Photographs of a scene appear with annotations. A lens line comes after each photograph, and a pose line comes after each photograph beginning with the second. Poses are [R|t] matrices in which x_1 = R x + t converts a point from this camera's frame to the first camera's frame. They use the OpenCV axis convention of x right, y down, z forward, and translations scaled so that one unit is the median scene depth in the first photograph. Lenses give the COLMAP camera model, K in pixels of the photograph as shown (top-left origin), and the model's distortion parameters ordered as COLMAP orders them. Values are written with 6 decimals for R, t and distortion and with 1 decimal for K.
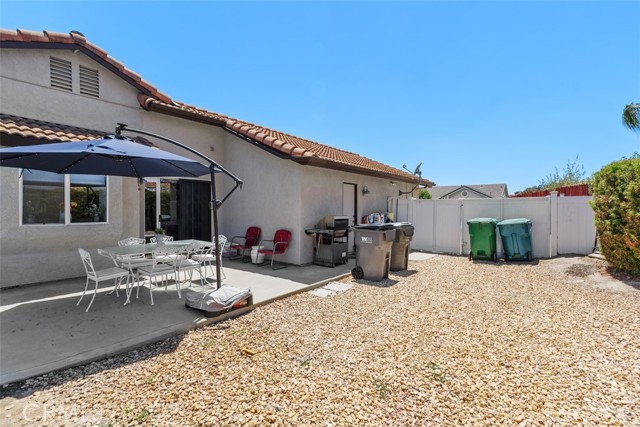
lens RADIAL K [[291.3, 0, 321.2], [0, 291.3, 210.5], [0, 0, 1]] dist [0.009459, 0.001161]
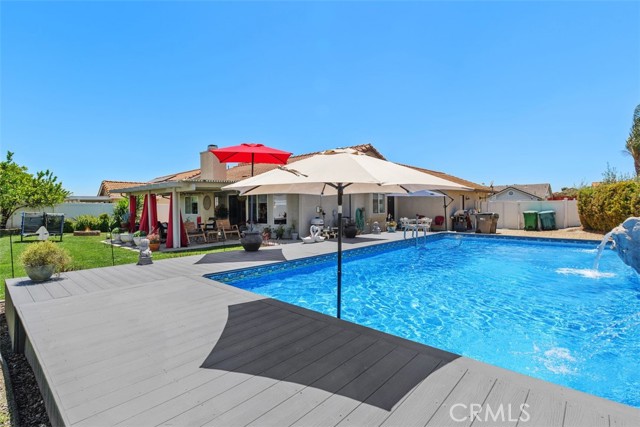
lens RADIAL K [[291.3, 0, 318.1], [0, 291.3, 210.7], [0, 0, 1]] dist [0.009459, 0.001161]
pose [[0.993579, -0.009998, -0.112698, -0.769058], [0.010557, 0.999935, 0.004364, -0.000069], [0.112647, -0.005526, 0.993620, -1.334107]]
